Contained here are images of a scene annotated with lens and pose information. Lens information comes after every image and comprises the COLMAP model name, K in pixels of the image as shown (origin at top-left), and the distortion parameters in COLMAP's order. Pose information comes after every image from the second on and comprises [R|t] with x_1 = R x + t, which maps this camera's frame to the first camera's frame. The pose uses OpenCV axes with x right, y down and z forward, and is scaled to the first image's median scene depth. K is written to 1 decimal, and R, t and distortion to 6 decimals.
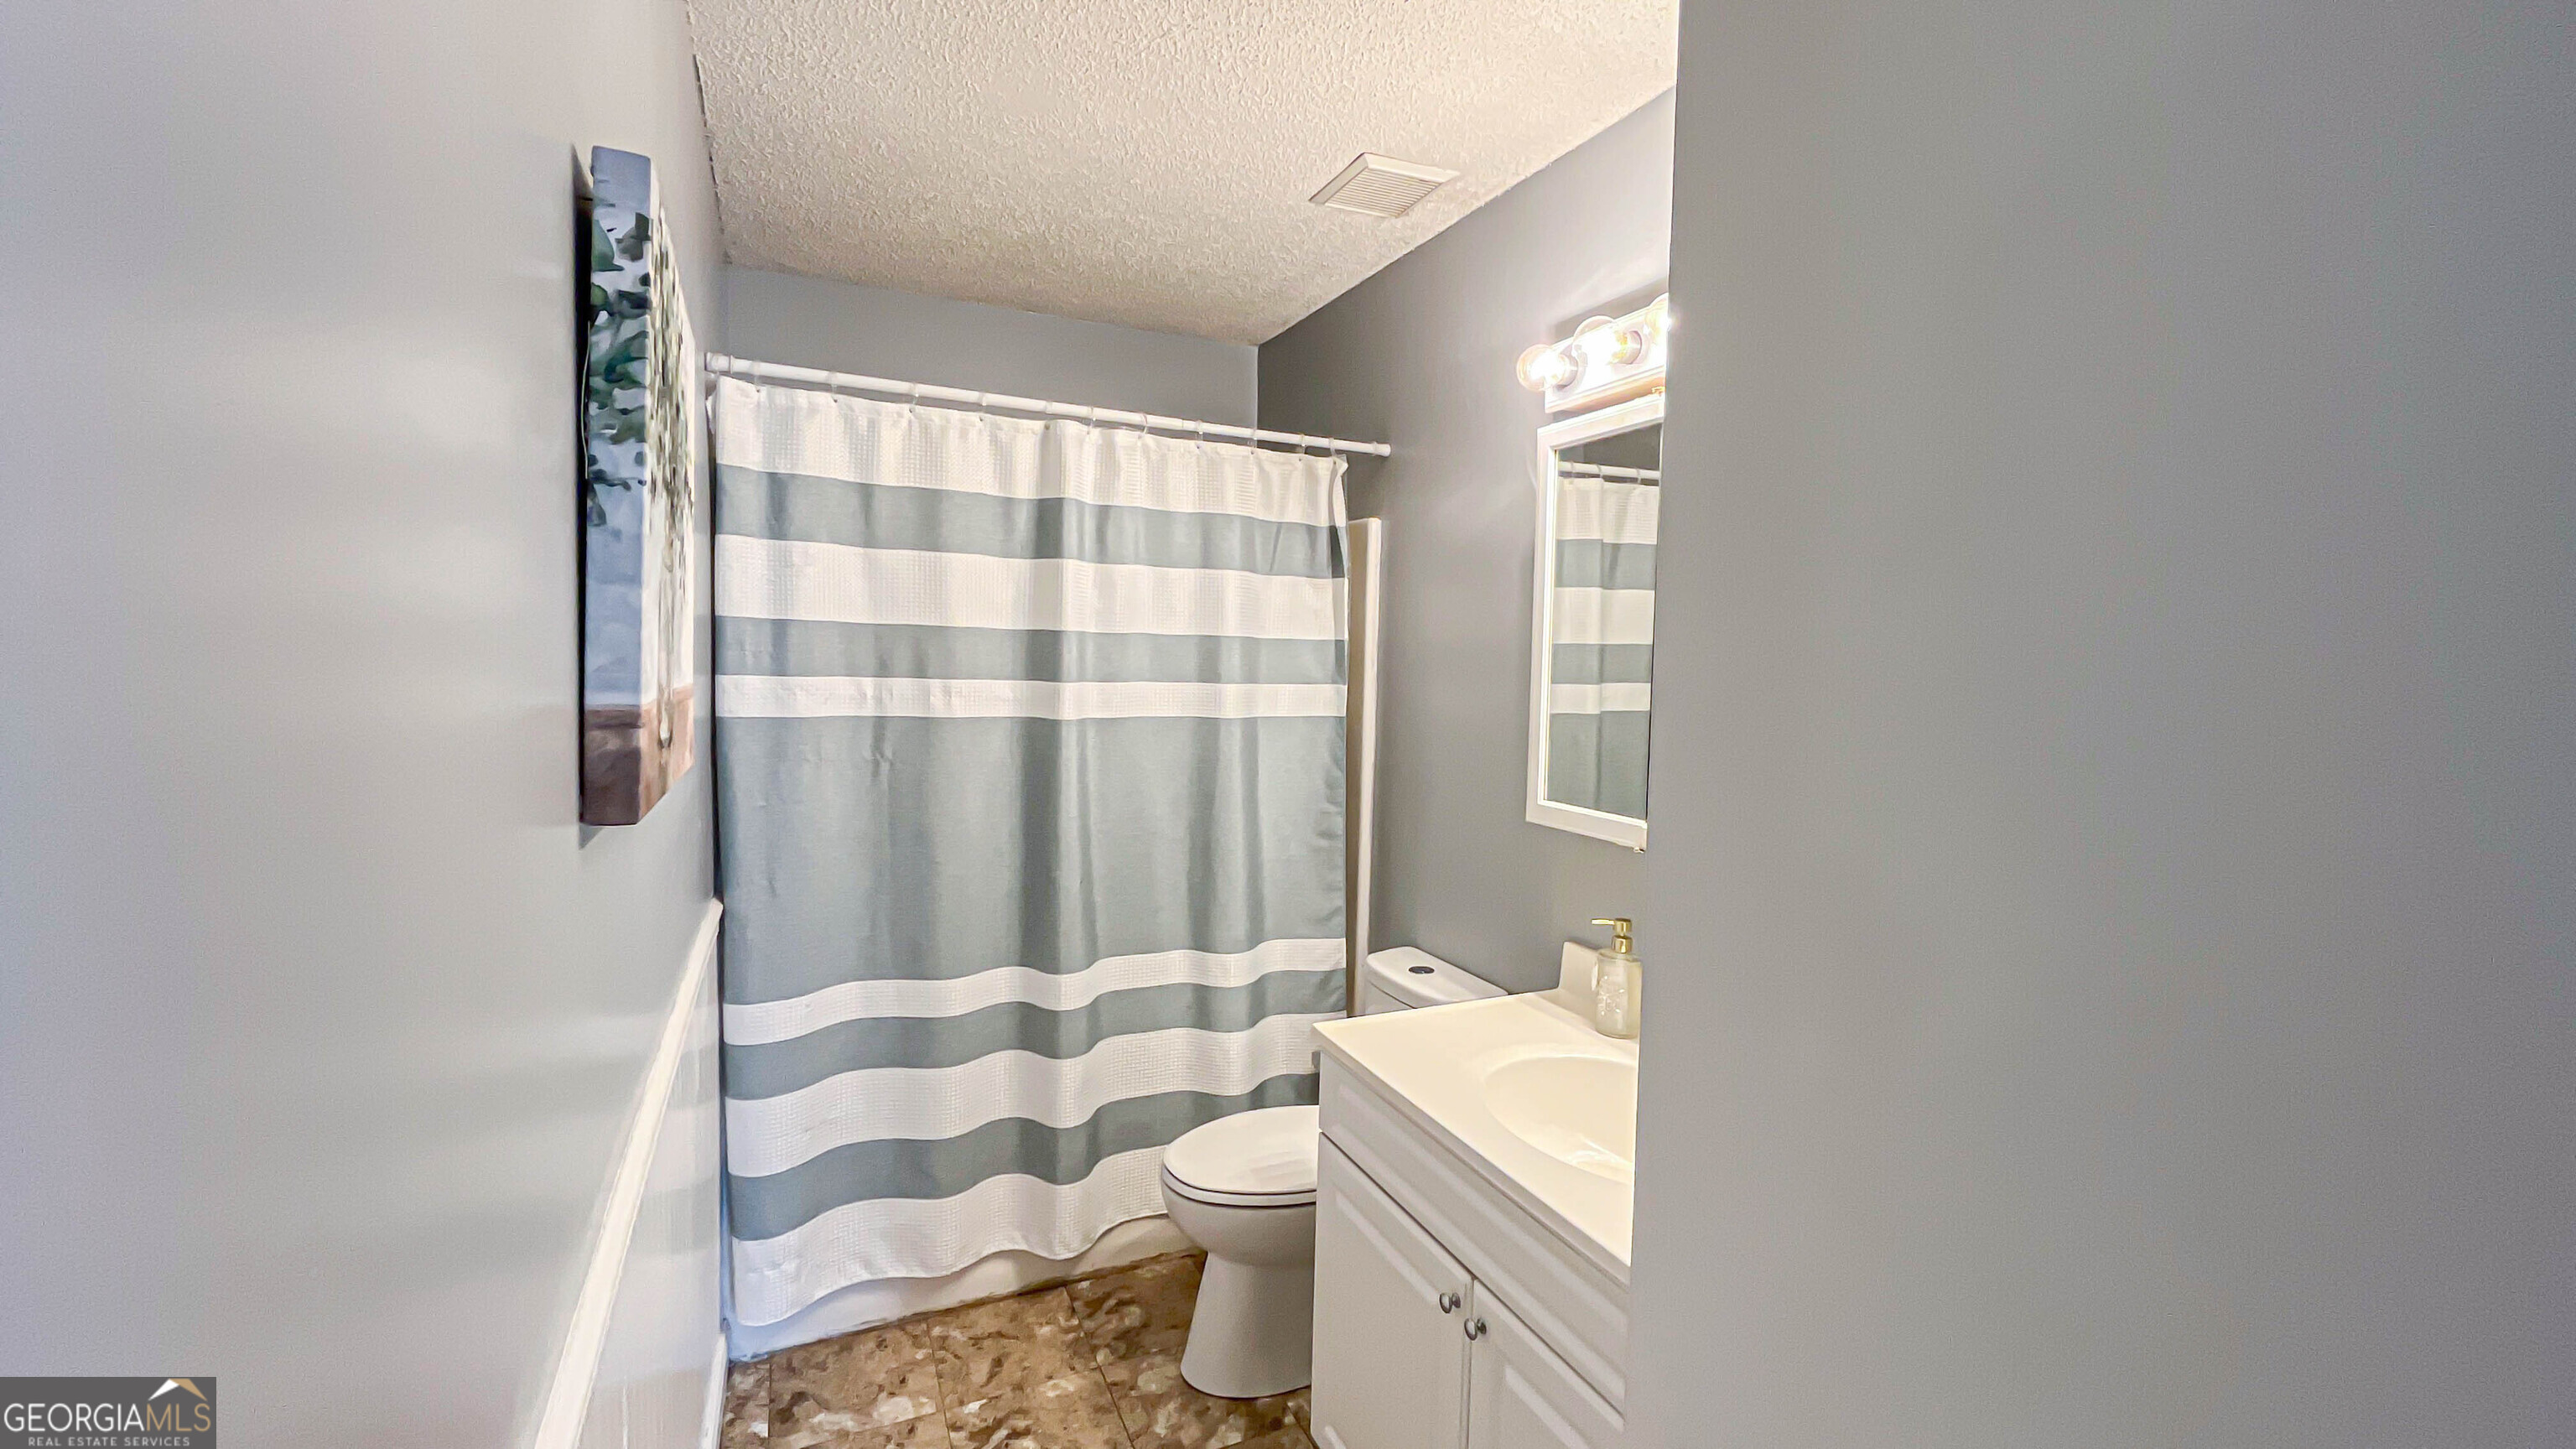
lens RADIAL K [[1051.1, 0, 1288.9], [0, 1051.1, 706.6], [0, 0, 1]] dist [-0.001746, -0.000724]
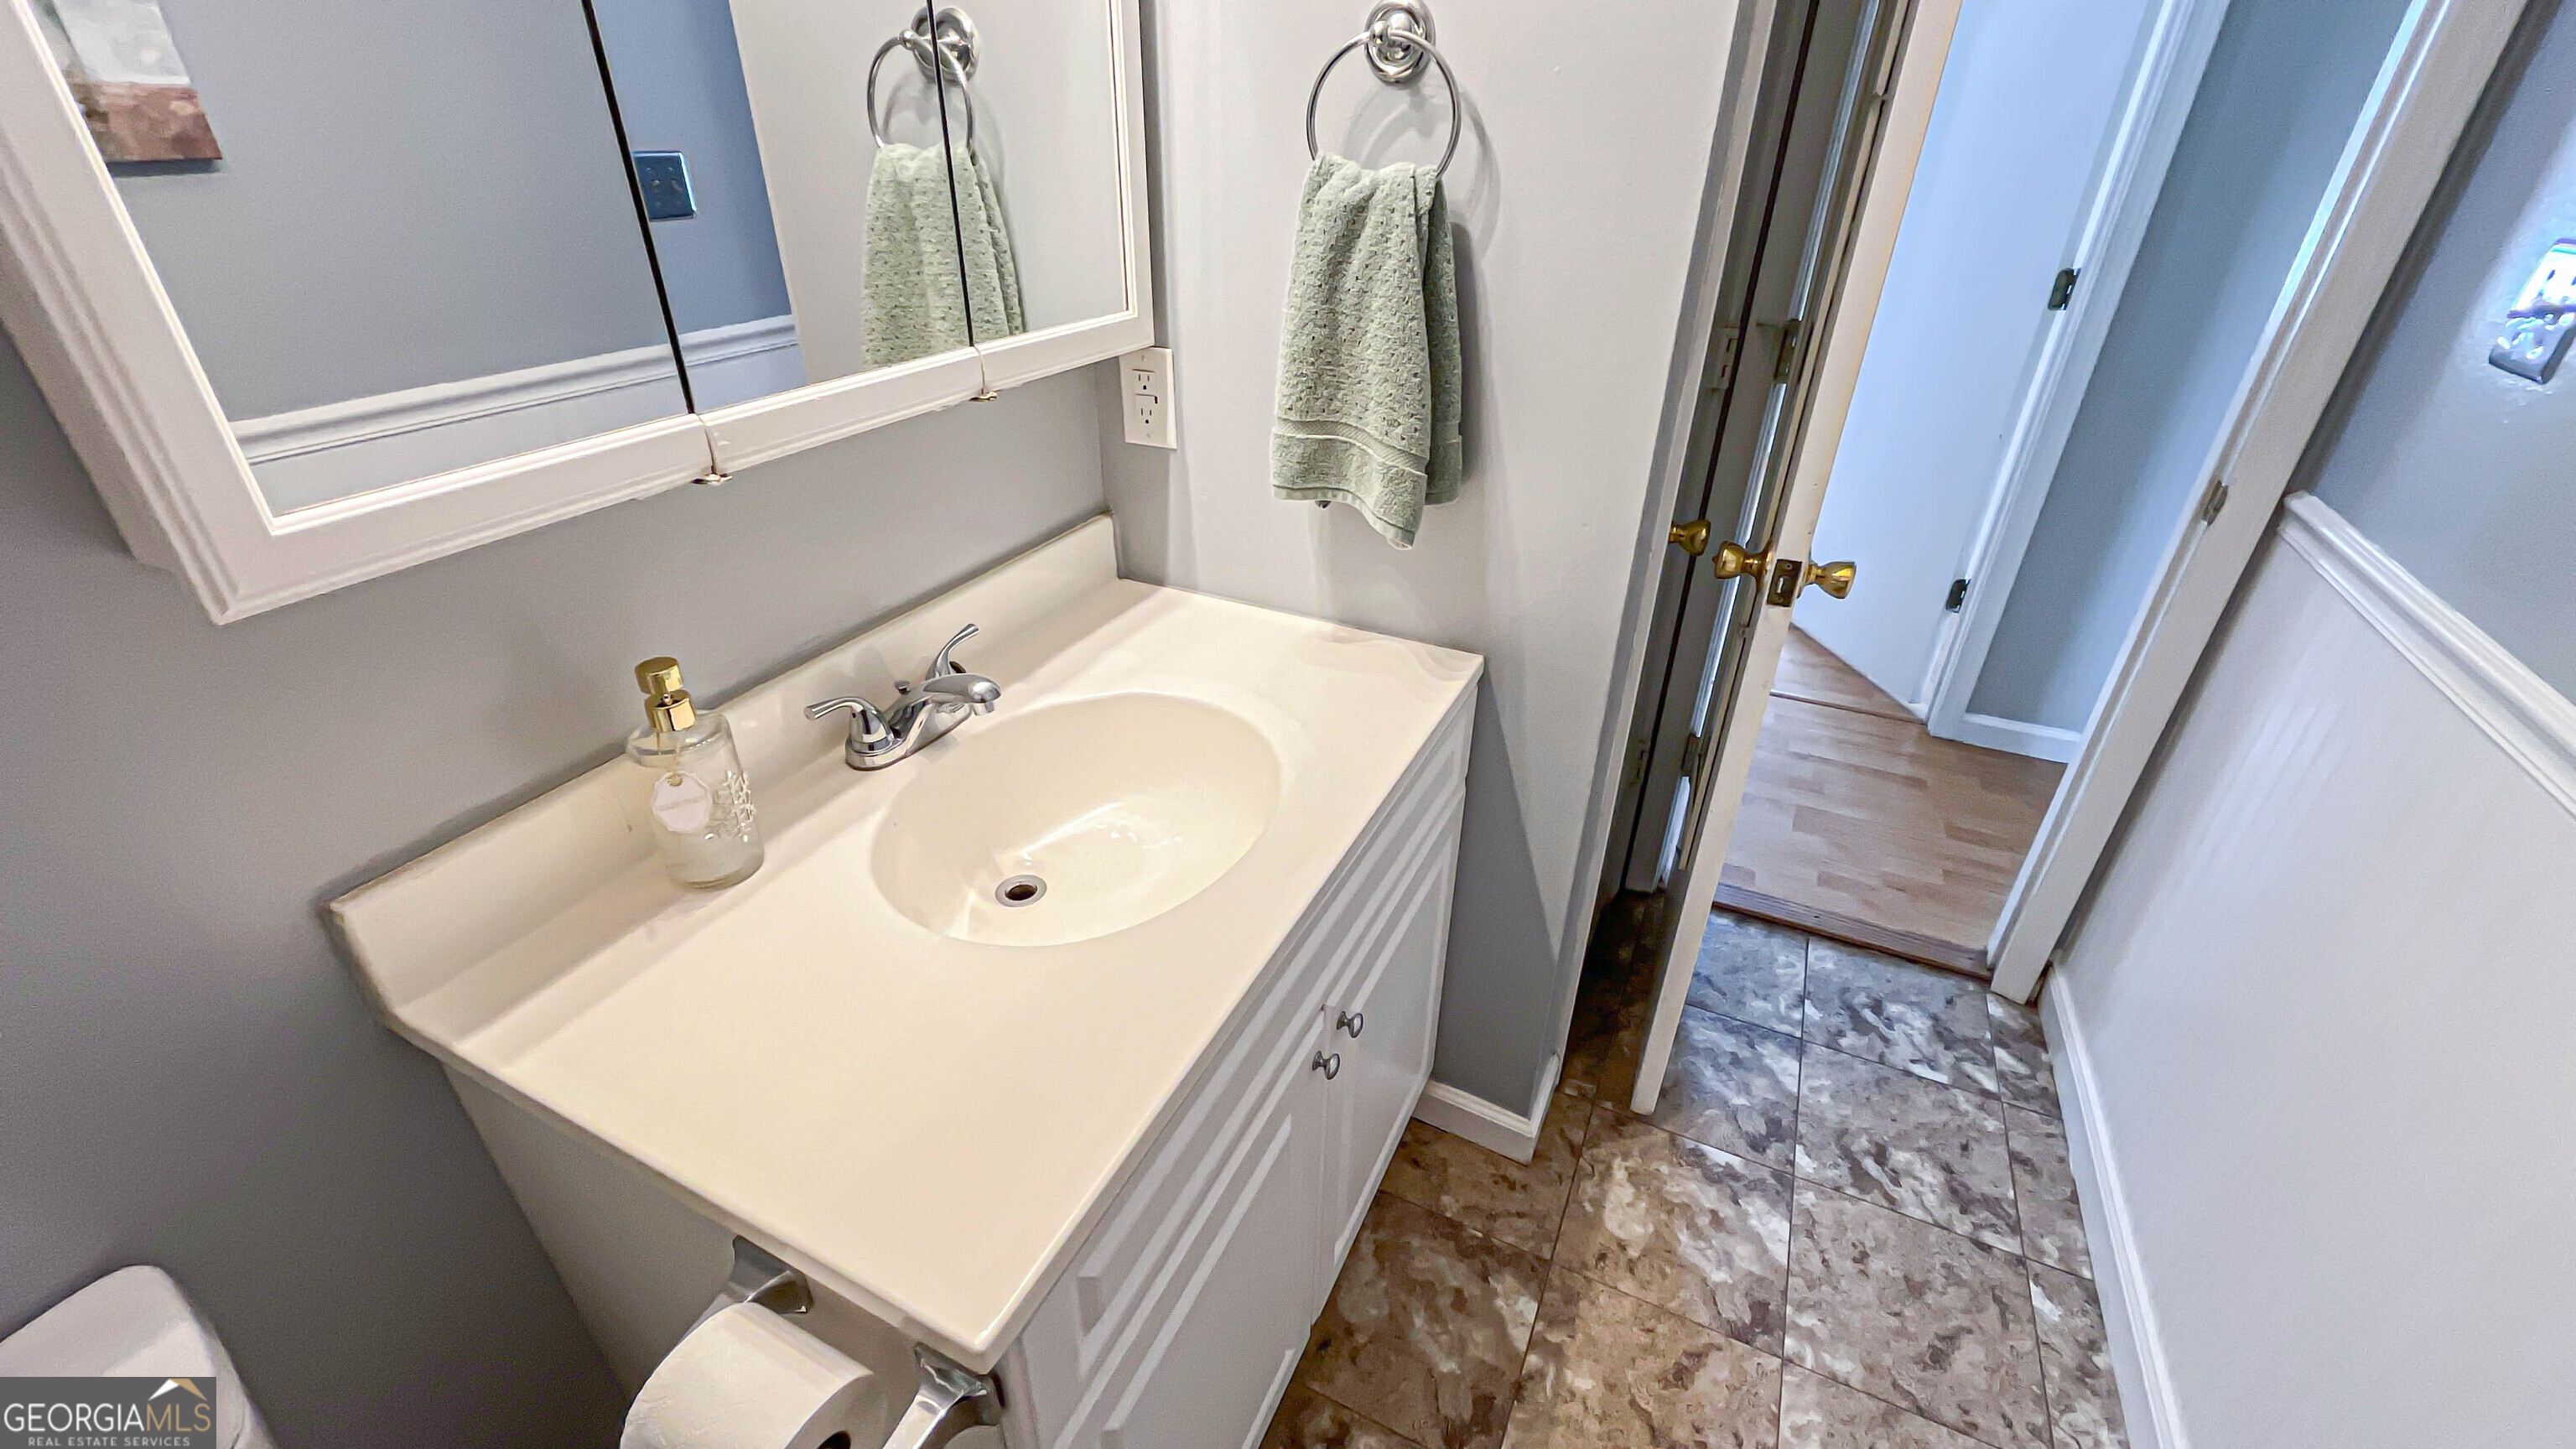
lens RADIAL K [[1051.1, 0, 1274.1], [0, 1051.1, 727.3], [0, 0, 1]] dist [-0.001746, -0.000724]
pose [[-0.628913, -0.414459, 0.657793, -0.125159], [0.016606, 0.838709, 0.544327, -0.013820], [-0.777299, 0.353257, -0.520592, 0.806280]]
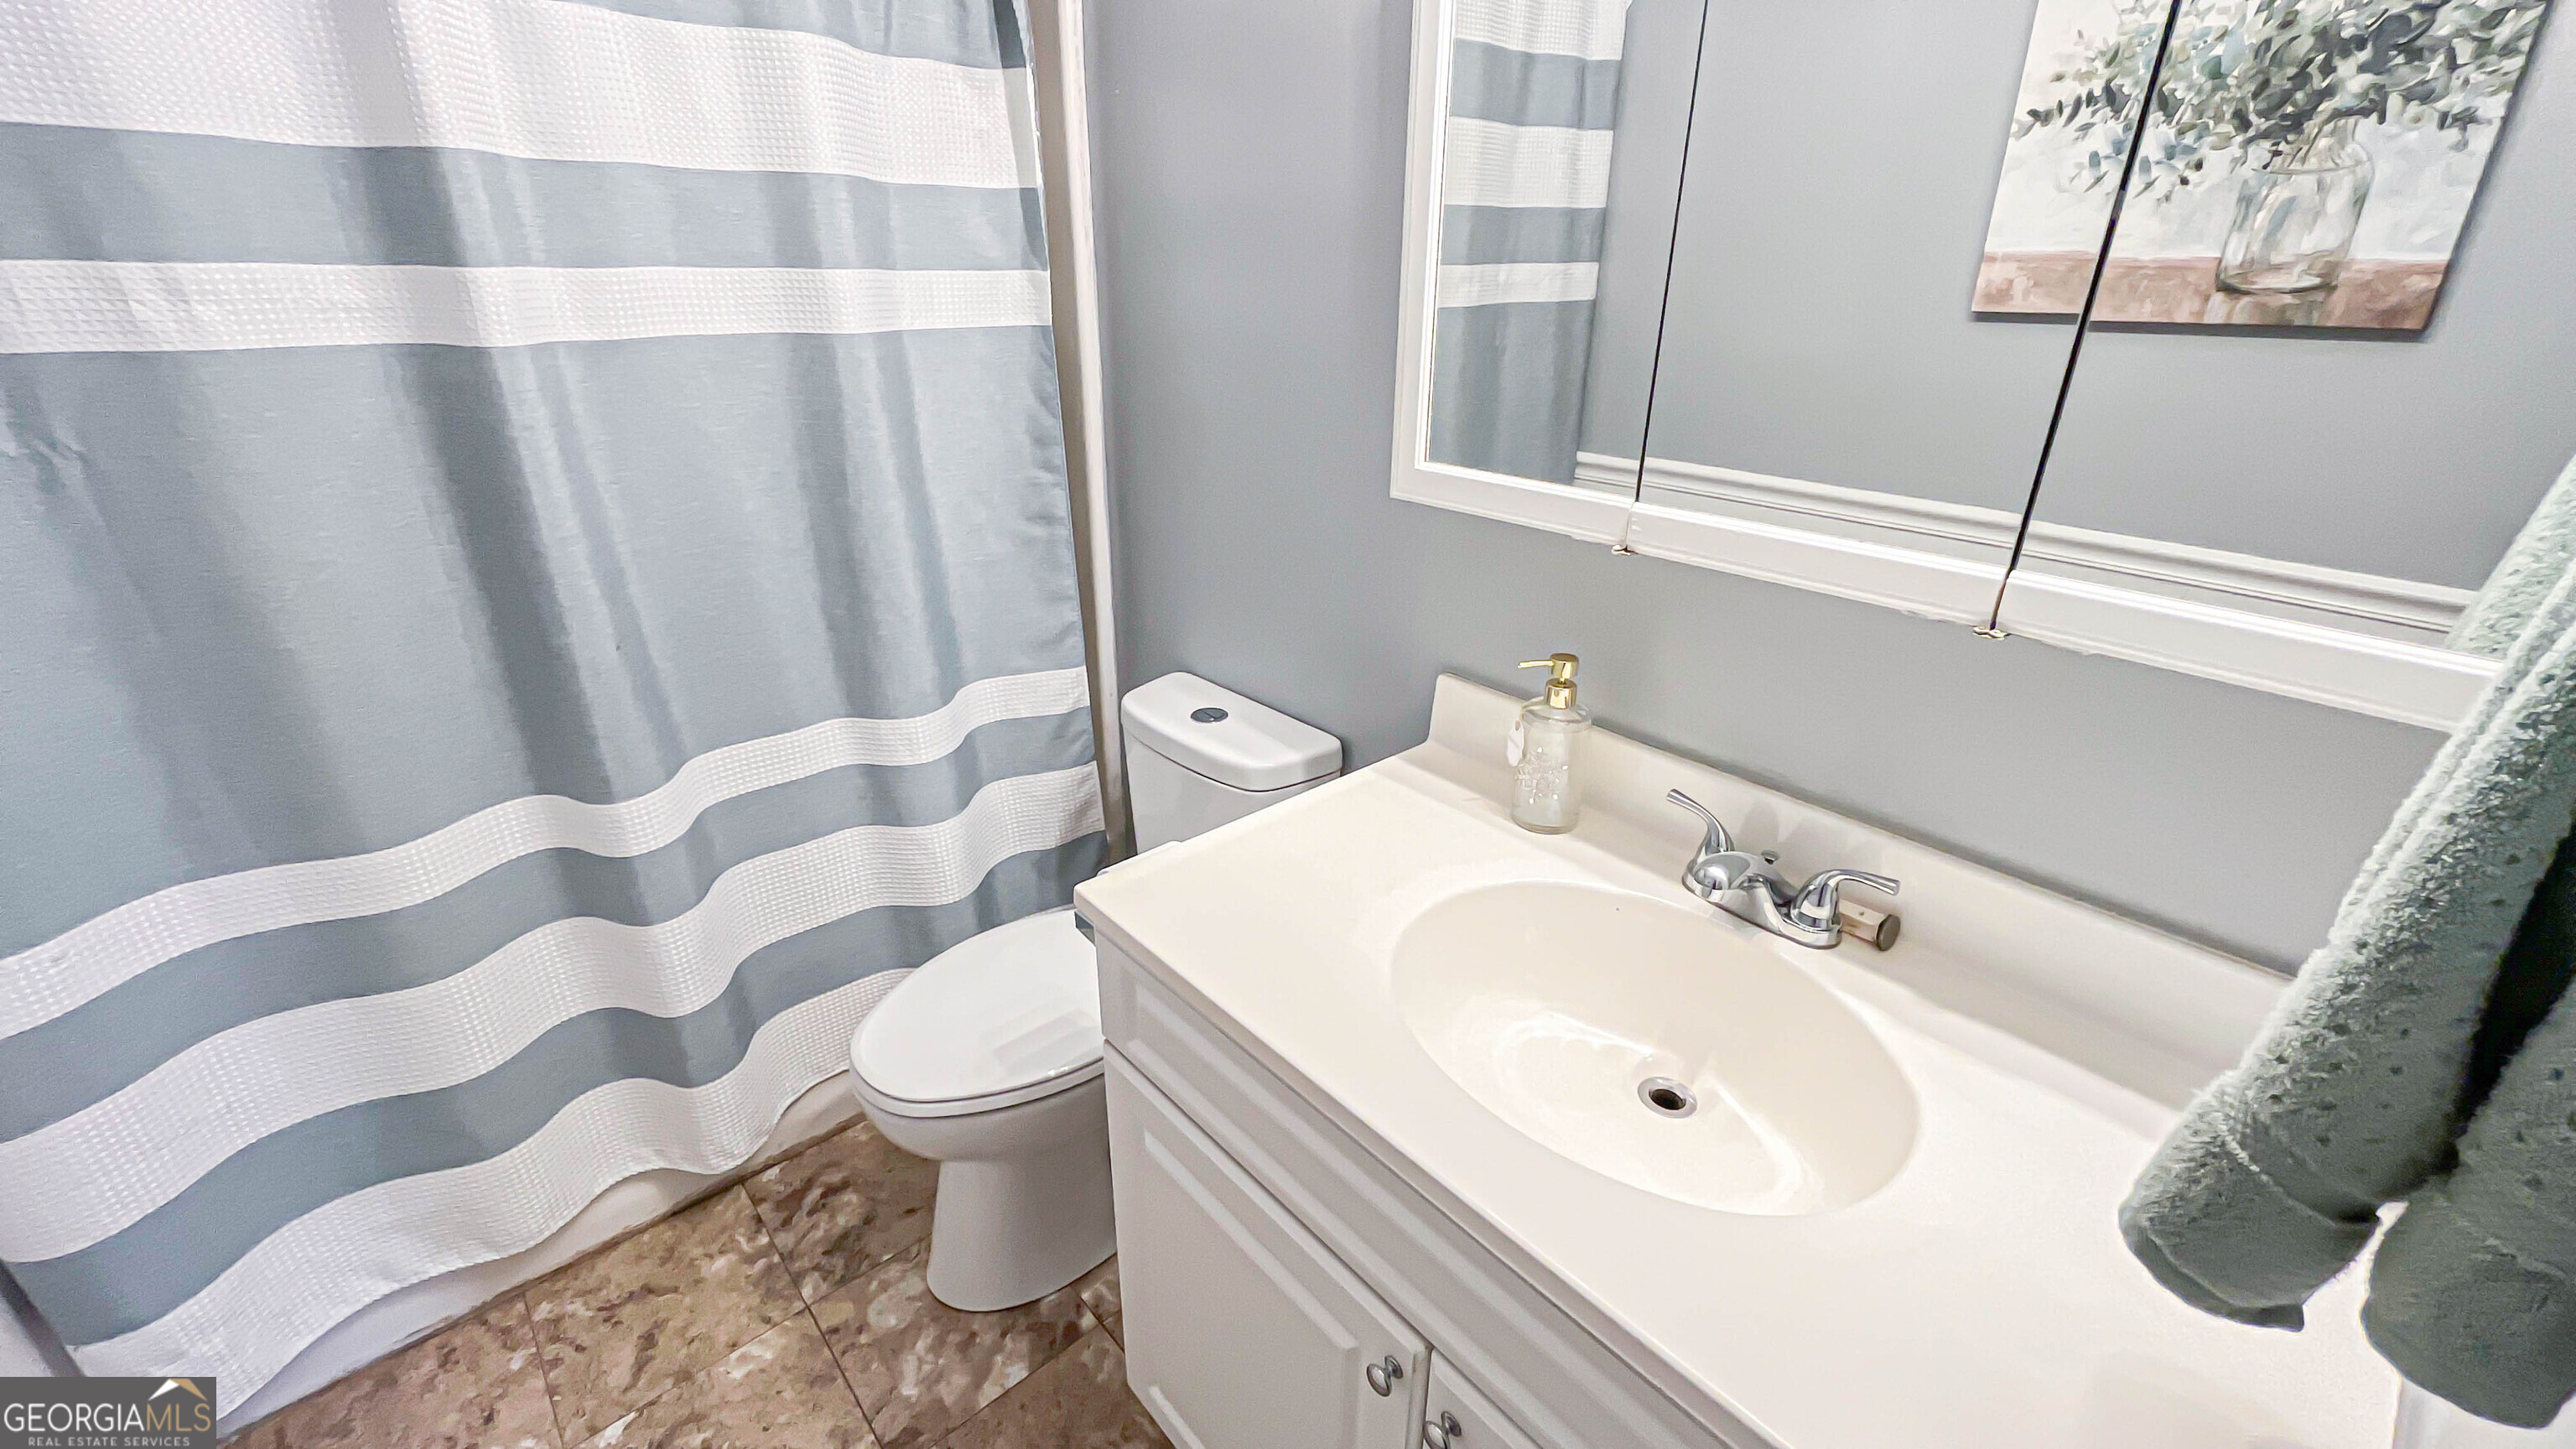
lens RADIAL K [[1051.1, 0, 1288.3], [0, 1051.1, 714.6], [0, 0, 1]] dist [-0.001746, -0.000724]
pose [[0.957283, -0.125314, 0.260586, -0.003299], [0.025381, 0.934146, 0.355988, 0.007635], [-0.288035, -0.334167, 0.897423, 0.372352]]
